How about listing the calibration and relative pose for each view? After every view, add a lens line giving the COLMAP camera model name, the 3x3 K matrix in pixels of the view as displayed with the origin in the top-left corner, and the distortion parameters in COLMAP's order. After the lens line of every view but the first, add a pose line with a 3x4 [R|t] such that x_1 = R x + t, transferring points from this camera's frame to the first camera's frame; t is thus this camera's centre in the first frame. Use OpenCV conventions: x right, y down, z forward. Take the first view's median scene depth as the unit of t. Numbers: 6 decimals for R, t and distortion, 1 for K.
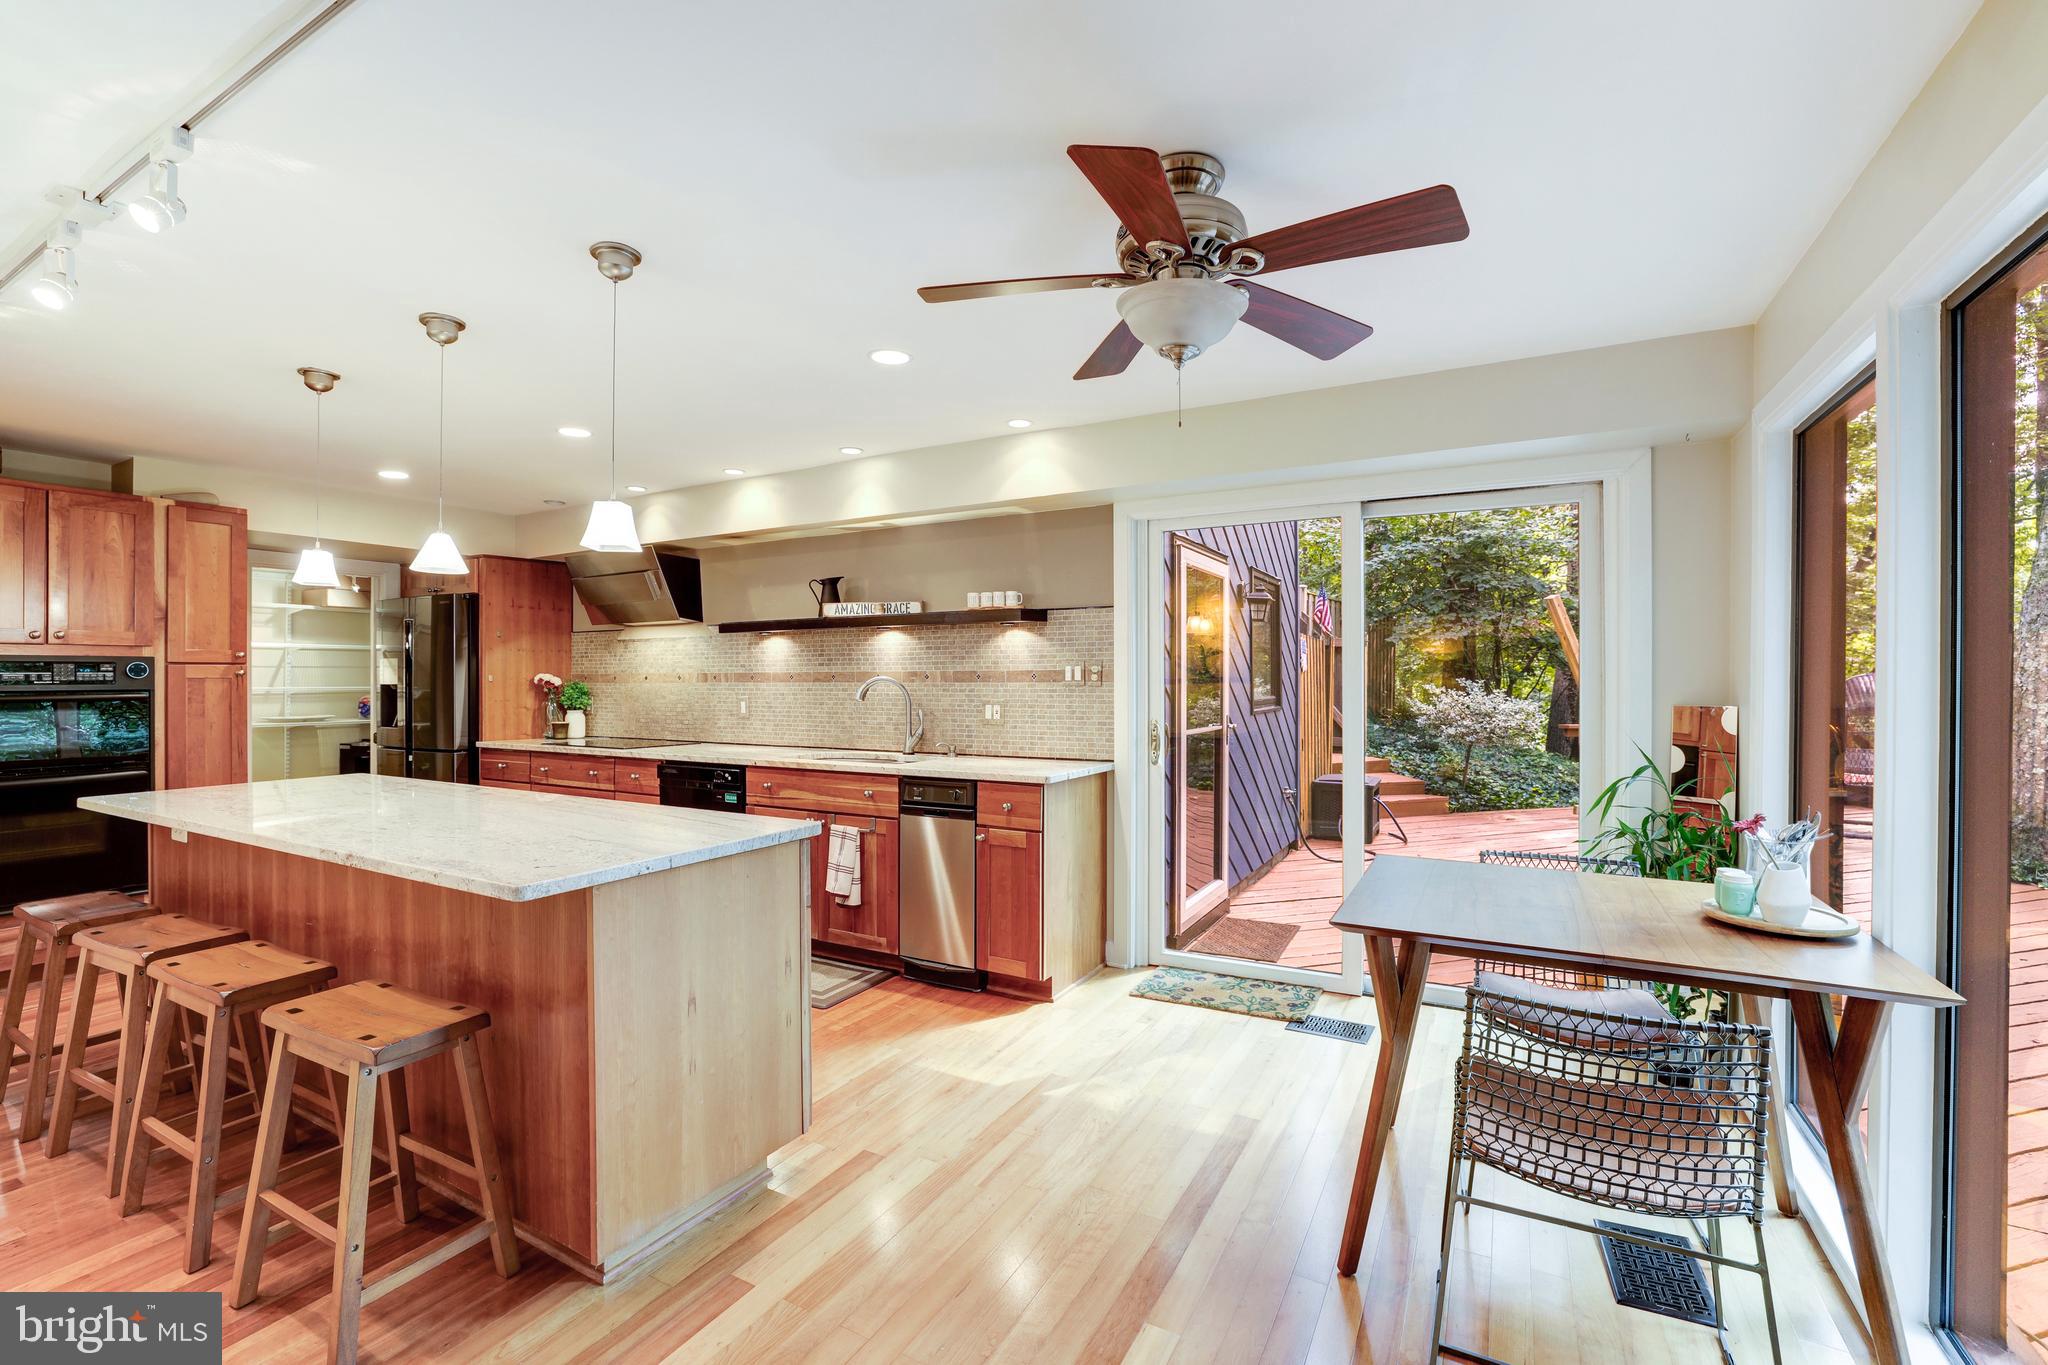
lens RADIAL K [[881.5, 0, 1028.5], [0, 881.5, 676.7], [0, 0, 1]] dist [-0.045830, 0.015385]
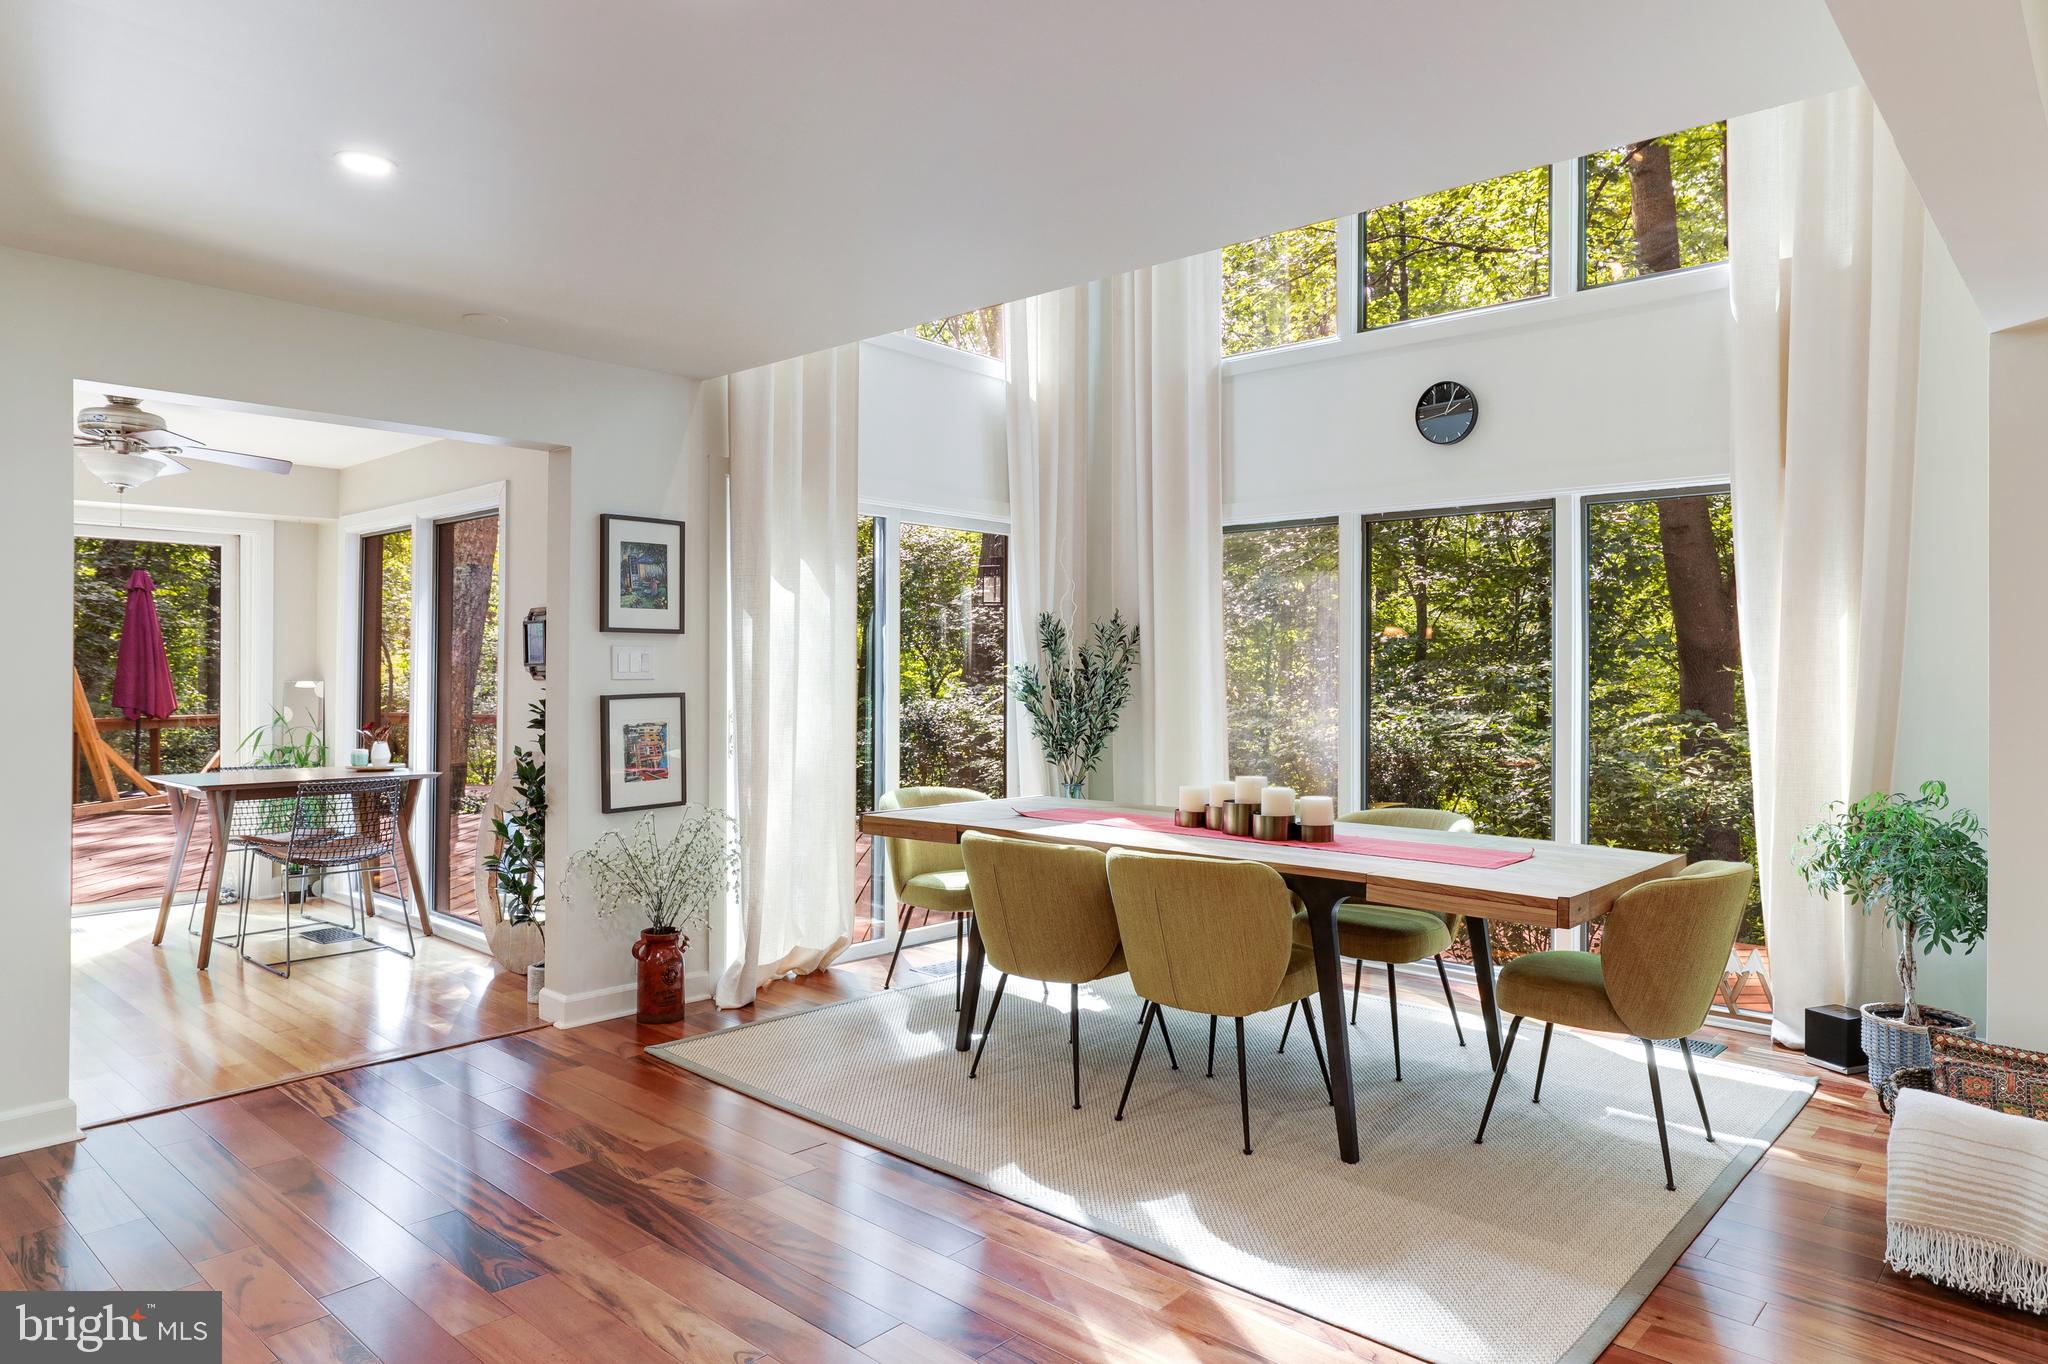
lens RADIAL K [[1232.3, 0, 1024.0], [0, 1232.3, 682.0], [0, 0, 1]] dist [0.006025, 0.001274]
pose [[0.244460, -0.000709, 0.969659, -0.846847], [-0.003475, 0.999993, 0.001607, 0.017400], [-0.969653, -0.003763, 0.244456, -0.662543]]
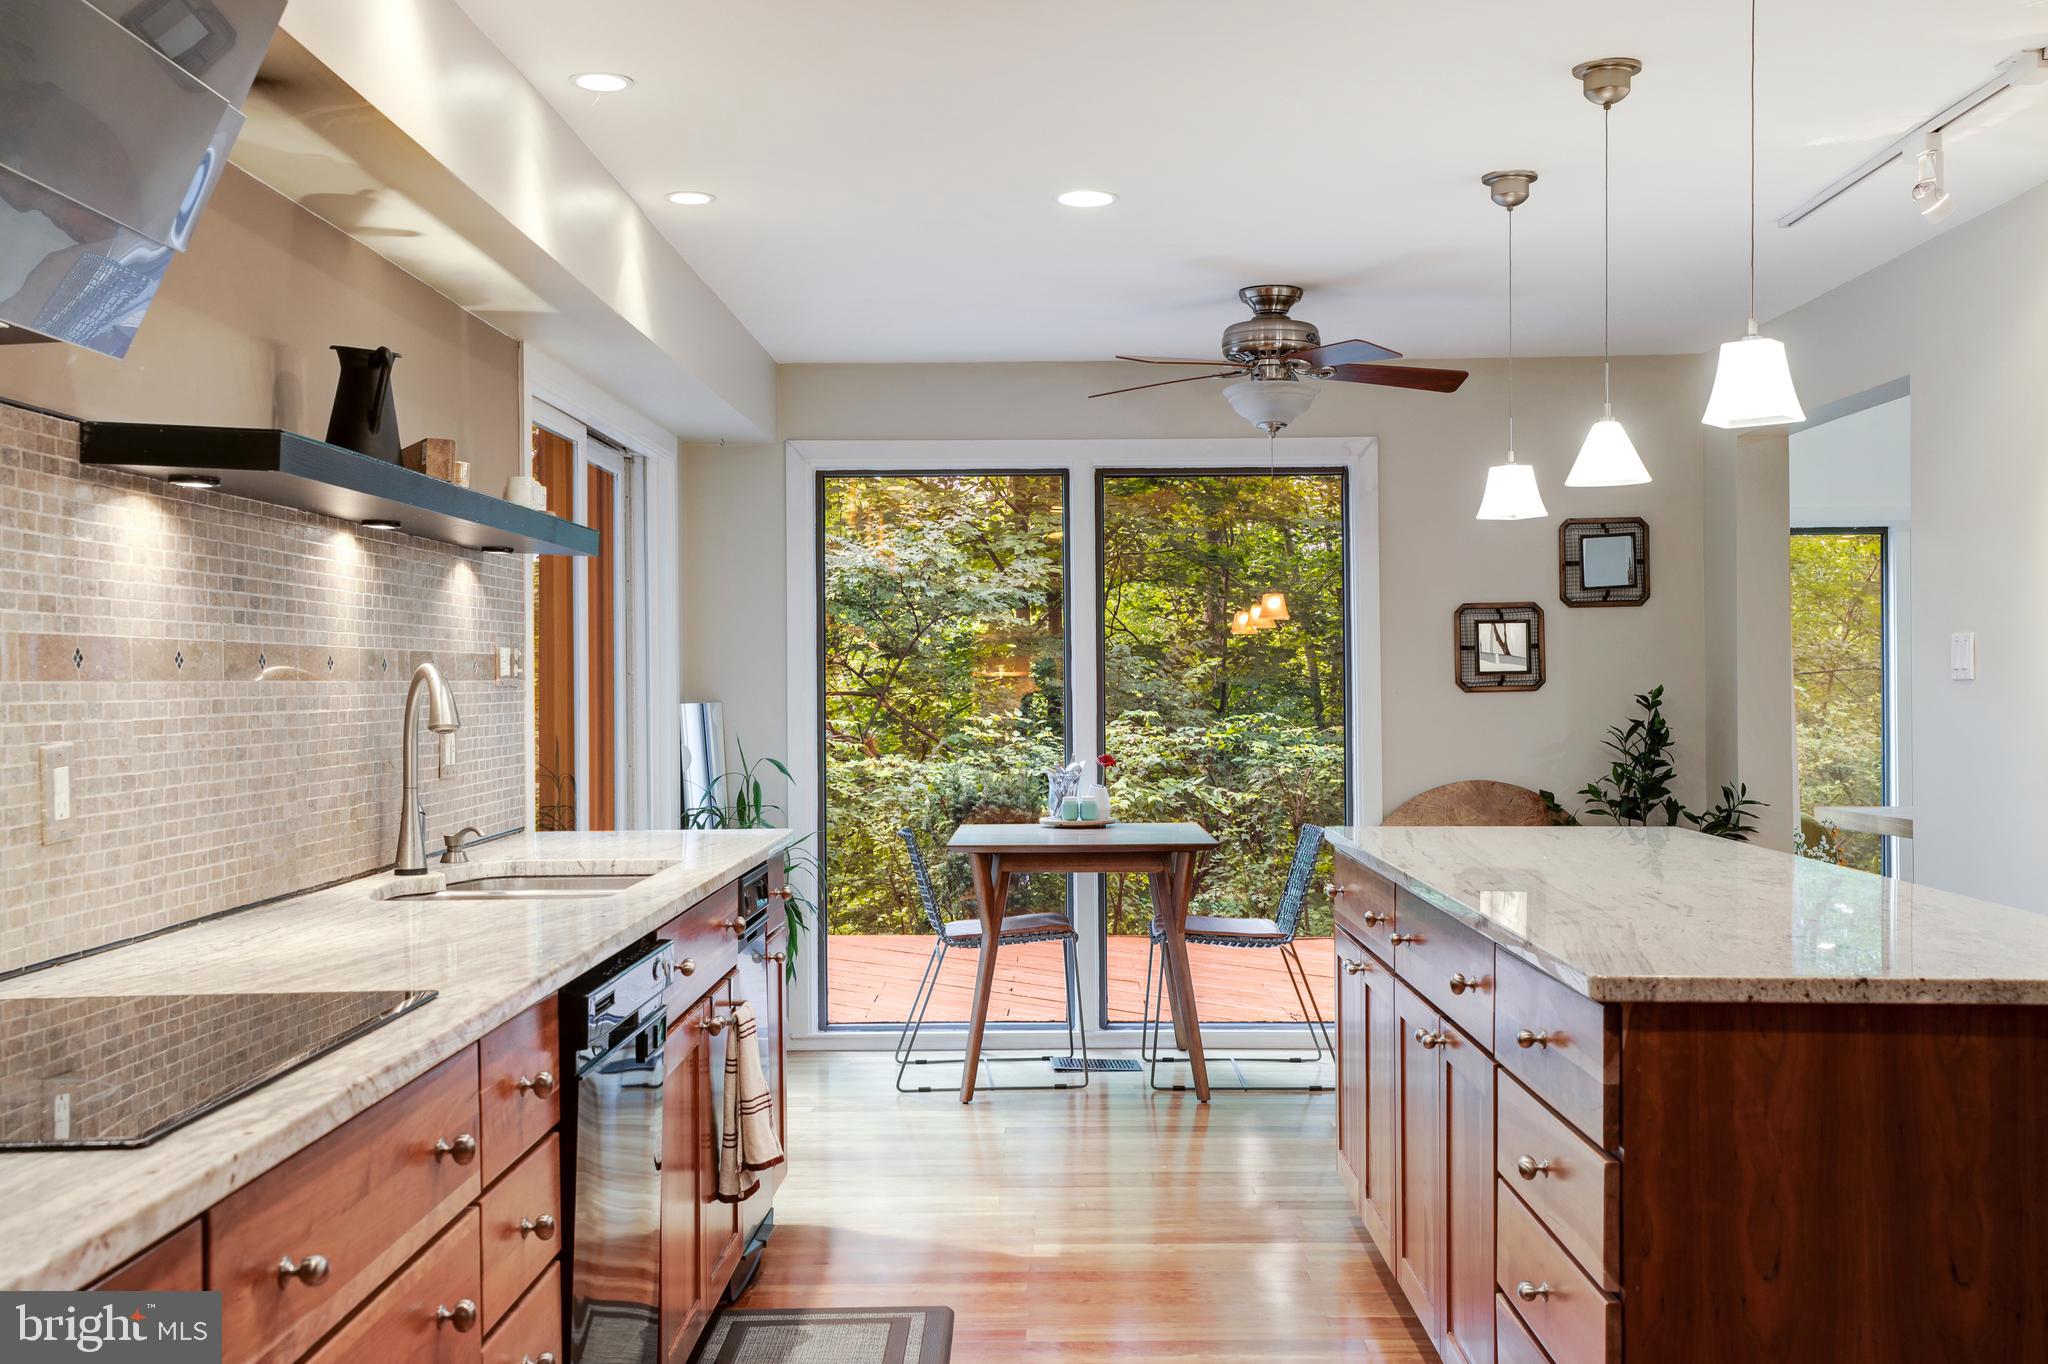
lens RADIAL K [[2080.5, 0, 1028.8], [0, 2080.5, 681.5], [0, 0, 1]] dist [0.039896, 0.017315]
pose [[-0.466228, 0.004322, 0.884654, -1.109558], [0.005084, 0.999985, -0.002206, 0.011390], [-0.884650, 0.003470, -0.466242, 1.266686]]
